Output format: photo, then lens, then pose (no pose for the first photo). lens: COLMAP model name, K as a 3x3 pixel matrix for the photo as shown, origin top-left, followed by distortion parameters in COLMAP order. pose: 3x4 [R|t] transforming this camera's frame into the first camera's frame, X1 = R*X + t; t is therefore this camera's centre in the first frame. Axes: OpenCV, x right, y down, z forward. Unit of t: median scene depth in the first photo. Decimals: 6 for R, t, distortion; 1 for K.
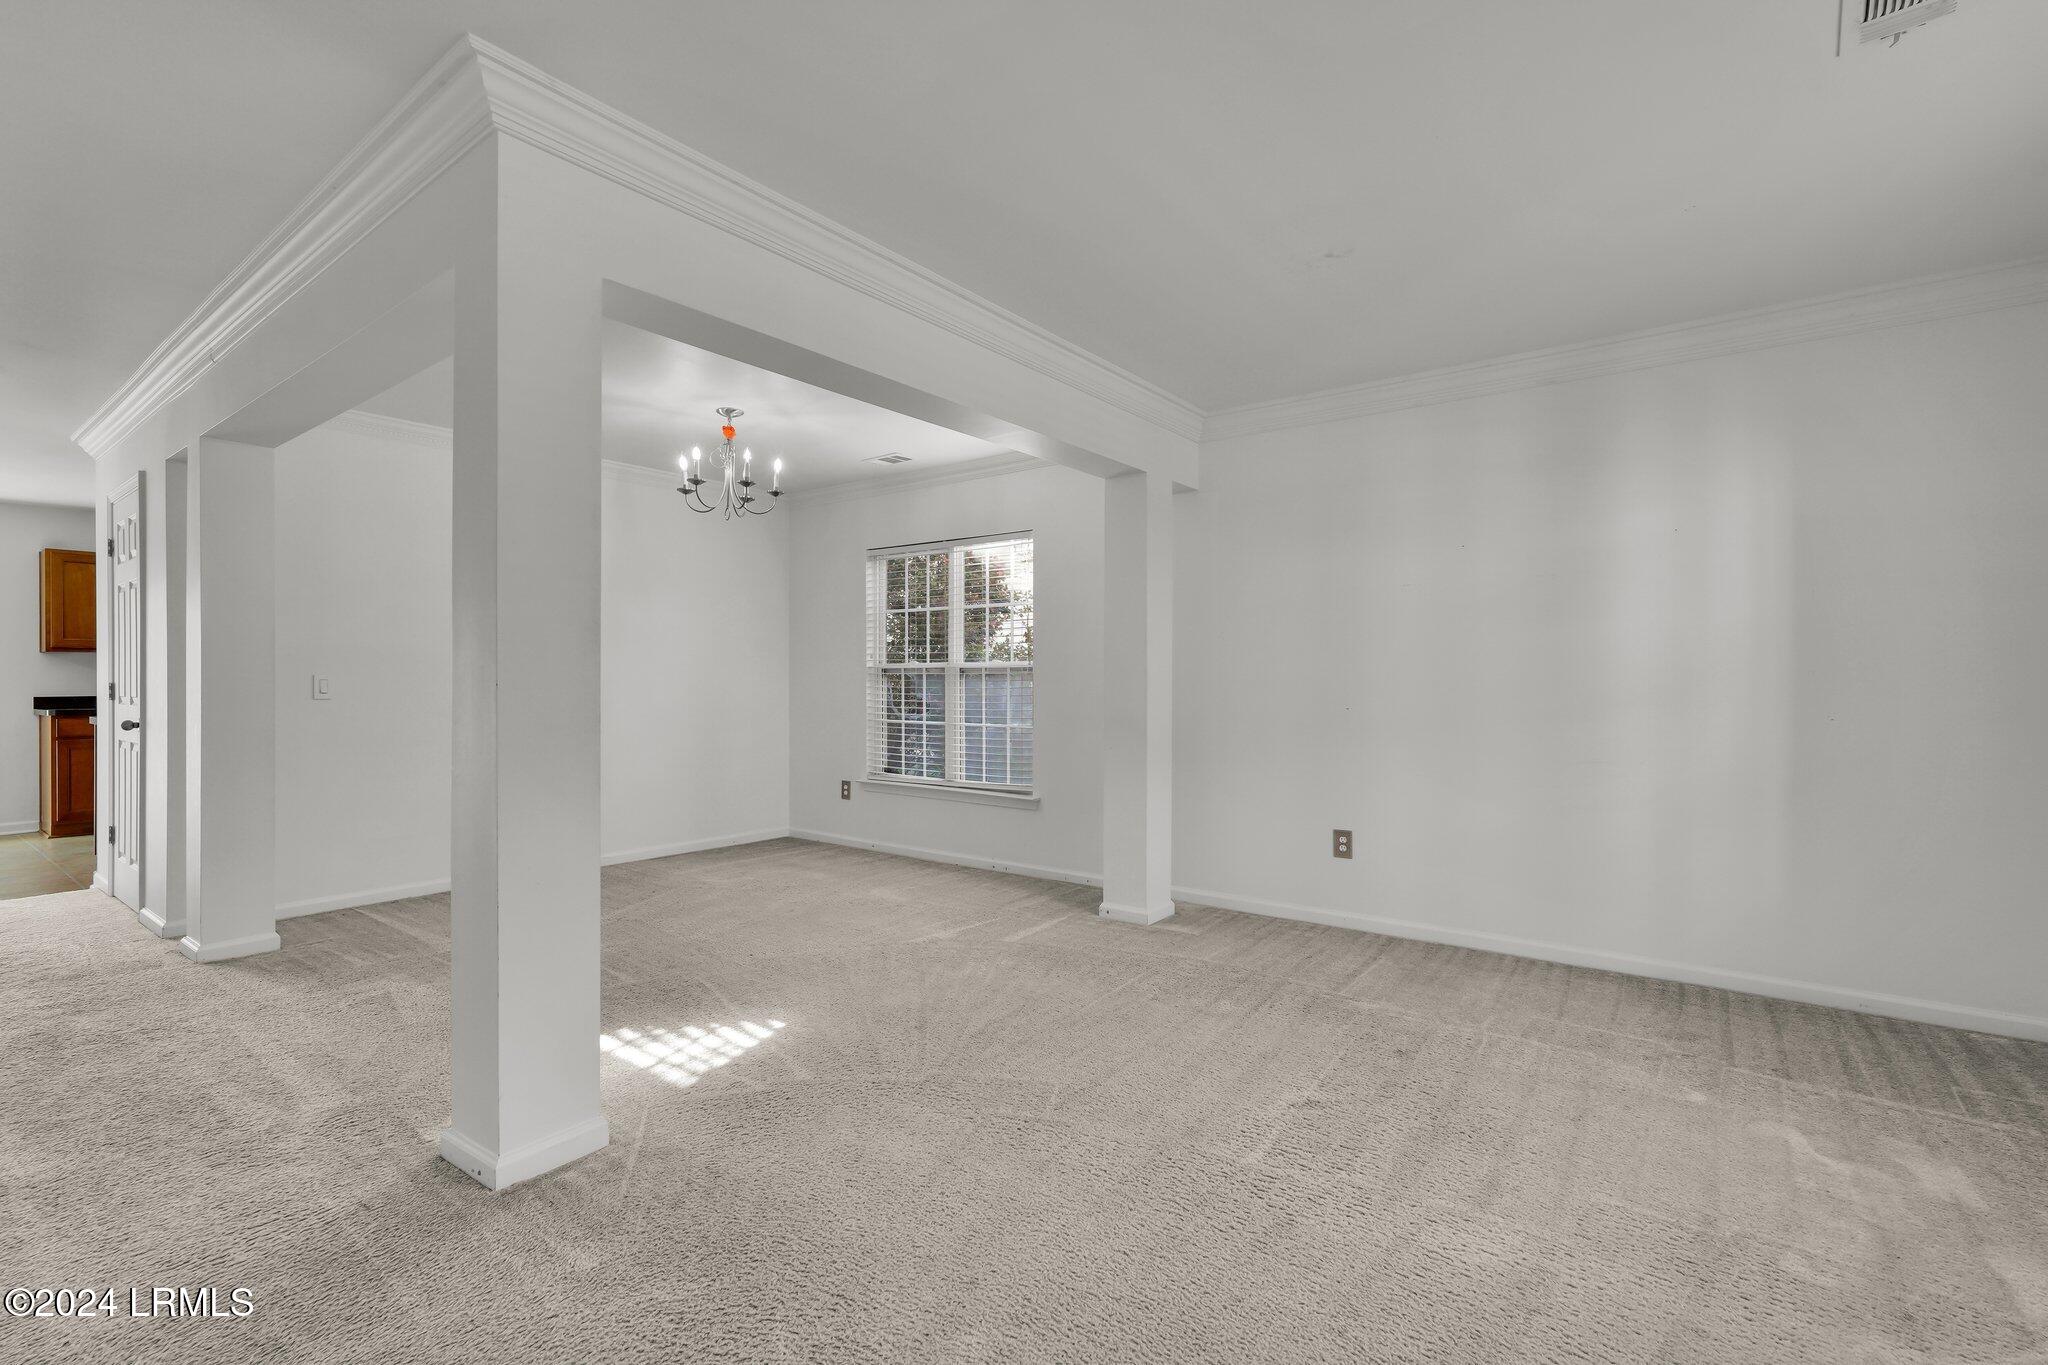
lens RADIAL K [[929.2, 0, 1033.5], [0, 929.2, 694.4], [0, 0, 1]] dist [0.000618, 0.000420]
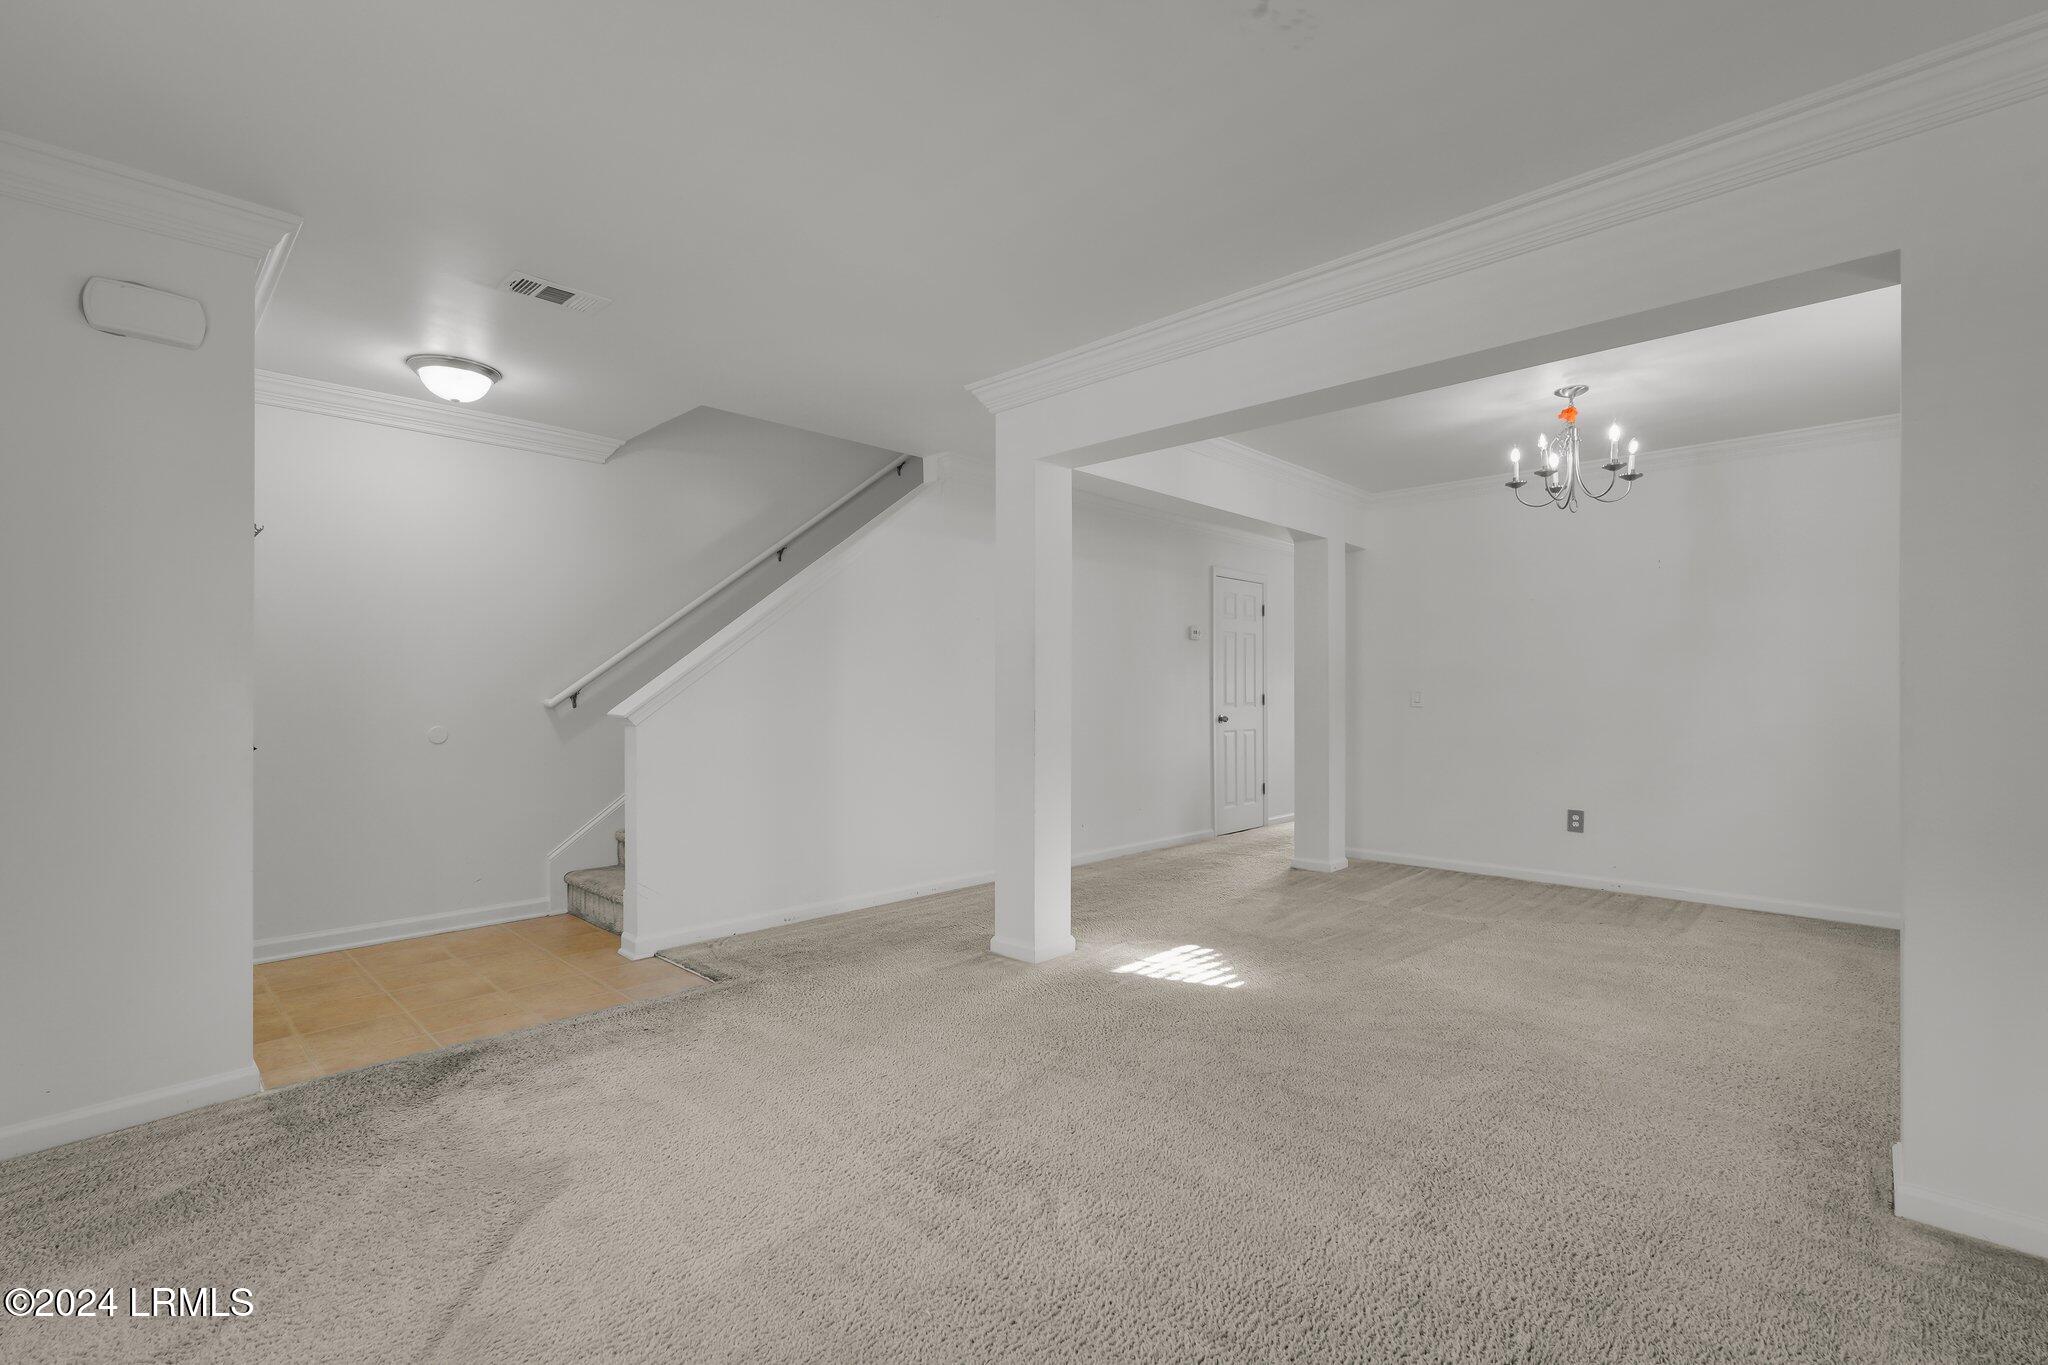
lens RADIAL K [[929.2, 0, 1033.5], [0, 929.2, 694.4], [0, 0, 1]] dist [0.000618, 0.000420]
pose [[-0.124625, 0.001662, -0.992202, 0.938050], [-0.015730, 0.999870, 0.003650, -0.012071], [0.992079, 0.016062, -0.124583, 0.910361]]
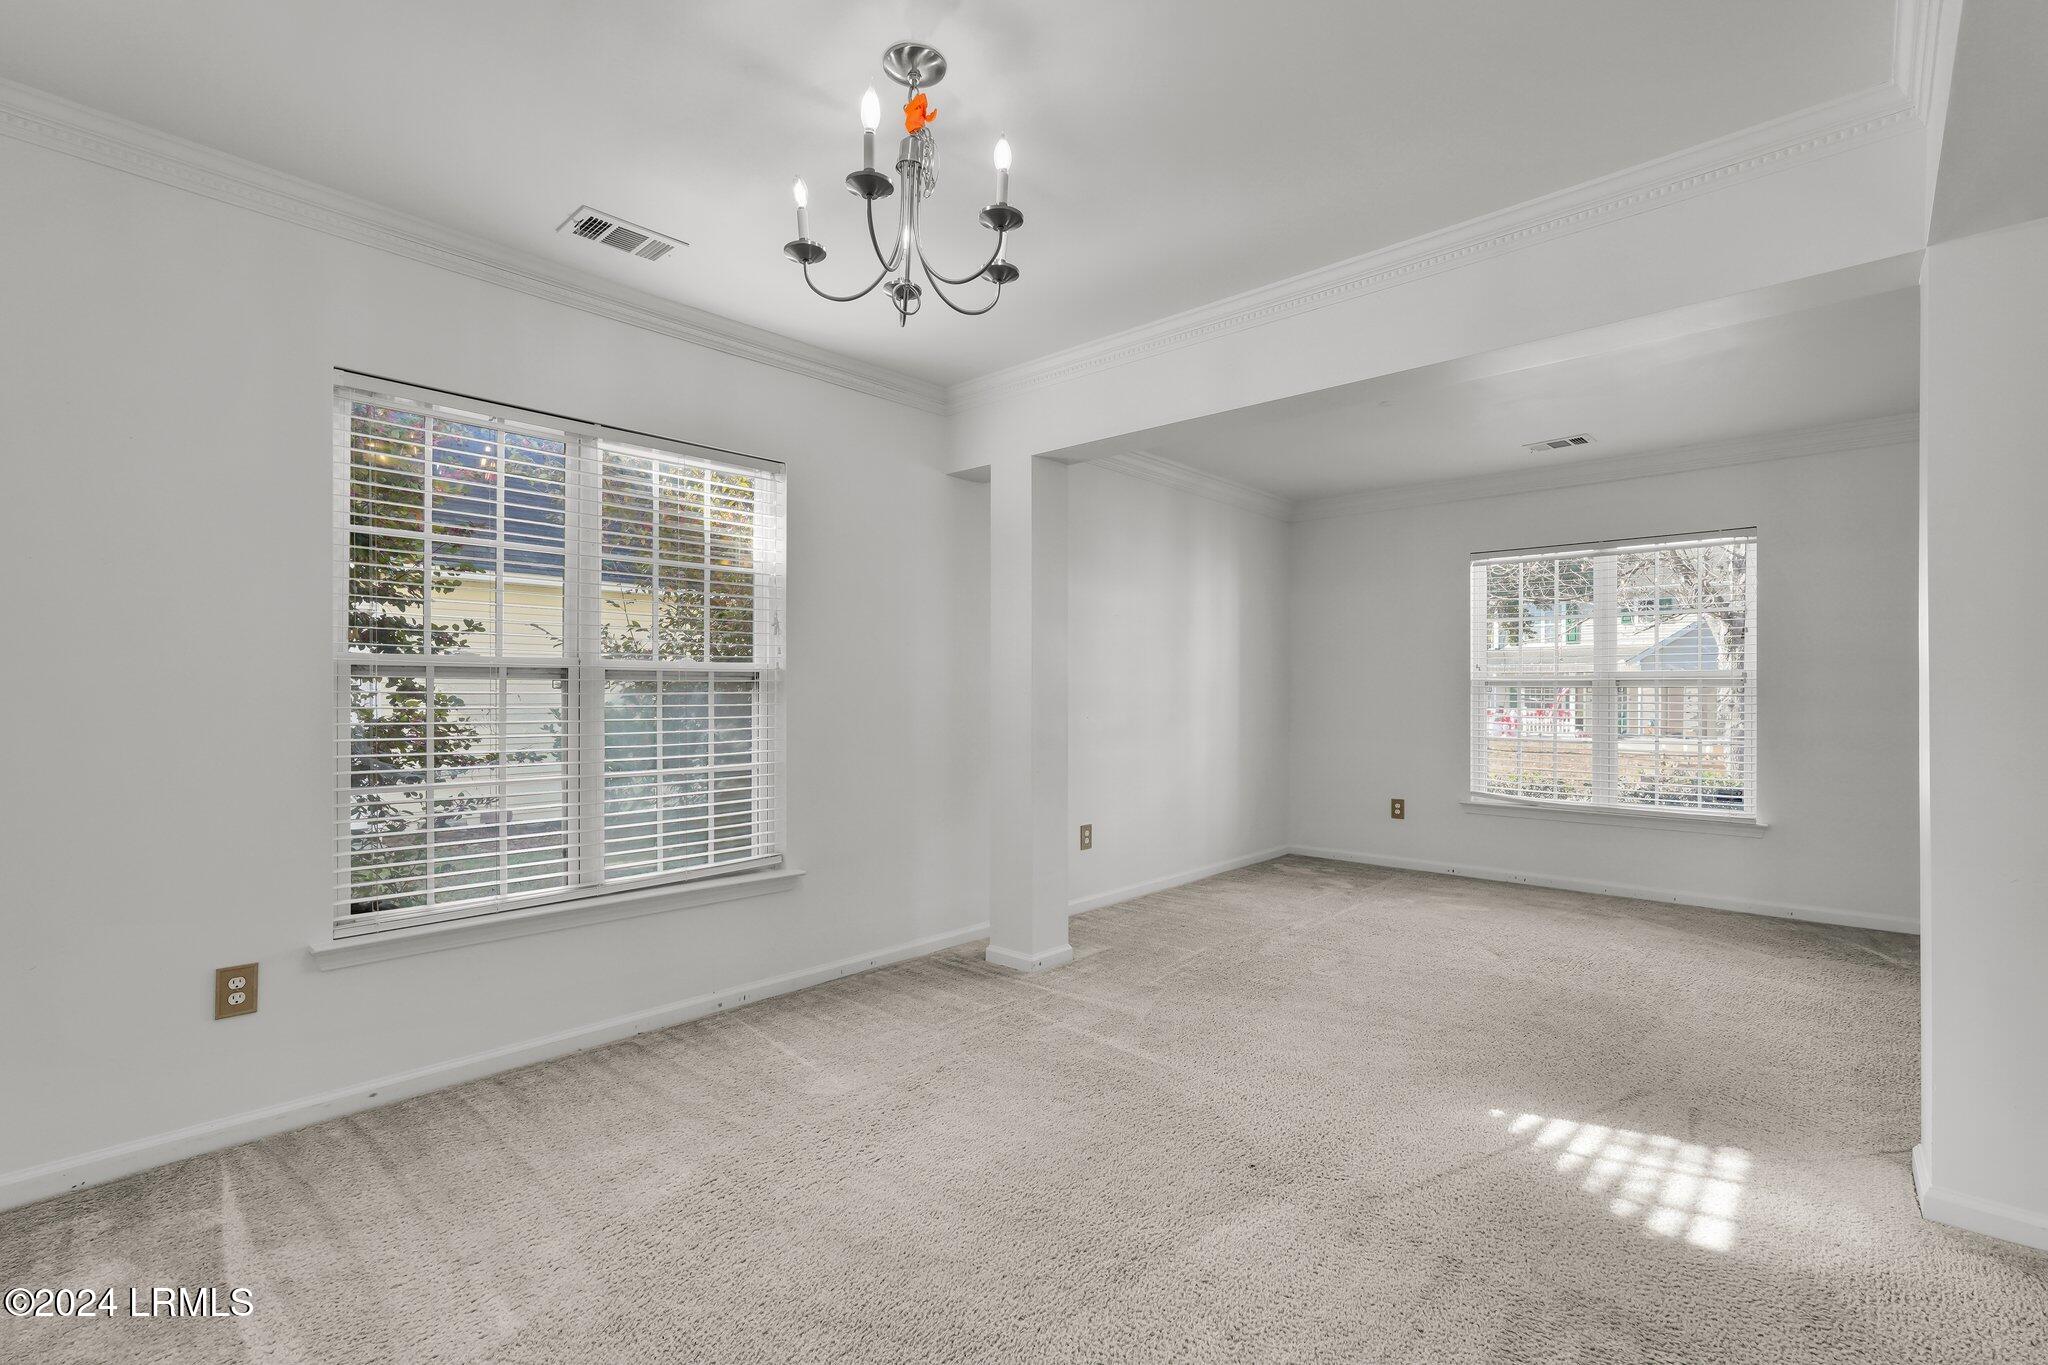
lens RADIAL K [[929.2, 0, 1033.5], [0, 929.2, 694.4], [0, 0, 1]] dist [0.000618, 0.000420]
pose [[0.070439, 0.003662, 0.997509, -1.152412], [0.005127, 0.999979, -0.004034, -0.021124], [-0.997503, 0.005399, 0.070419, 1.407283]]
